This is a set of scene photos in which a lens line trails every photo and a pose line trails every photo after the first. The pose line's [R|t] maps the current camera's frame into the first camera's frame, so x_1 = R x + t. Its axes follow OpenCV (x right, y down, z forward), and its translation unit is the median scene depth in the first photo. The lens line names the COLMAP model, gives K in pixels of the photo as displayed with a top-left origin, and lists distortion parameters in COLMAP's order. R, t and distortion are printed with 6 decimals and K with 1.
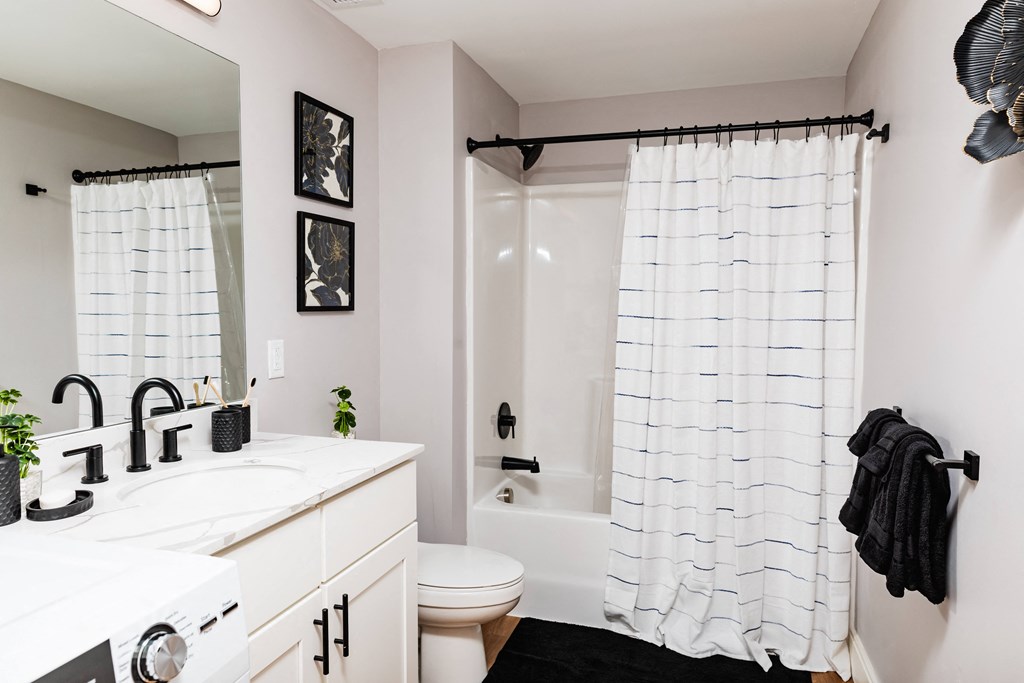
lens RADIAL K [[670.3, 0, 510.9], [0, 670.3, 343.8], [0, 0, 1]] dist [-0.000332, -0.004026]
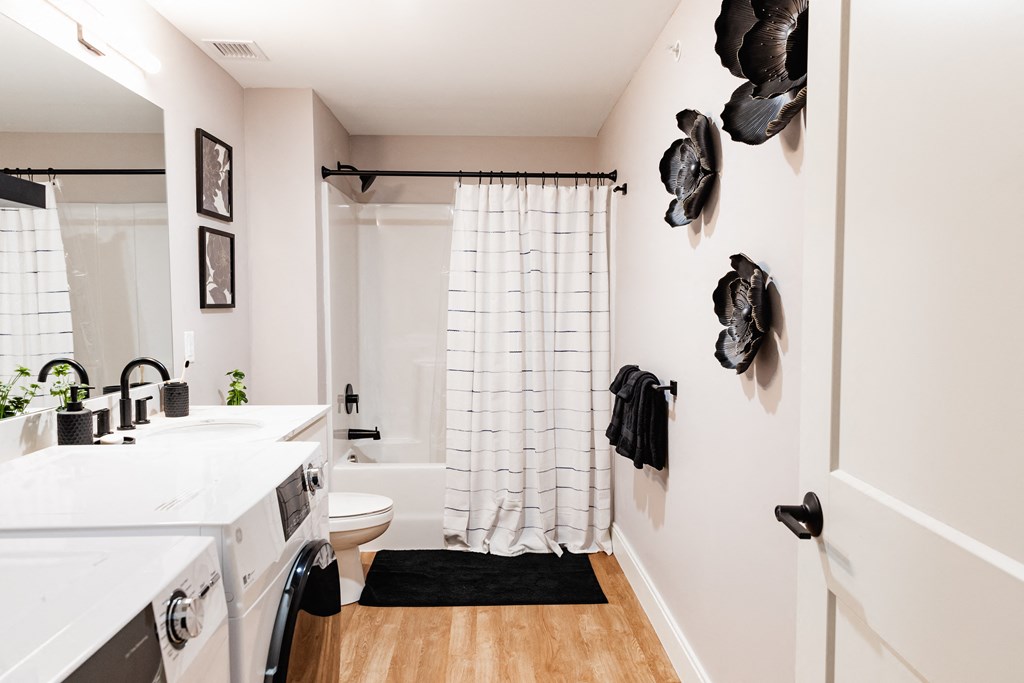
lens RADIAL K [[670.3, 0, 512.7], [0, 670.3, 339.2], [0, 0, 1]] dist [-0.000332, -0.004026]
pose [[0.939962, -0.022657, 0.340527, -0.183249], [0.024576, 0.999697, -0.001321, 0.021375], [-0.340394, 0.009611, 0.940234, -0.304304]]
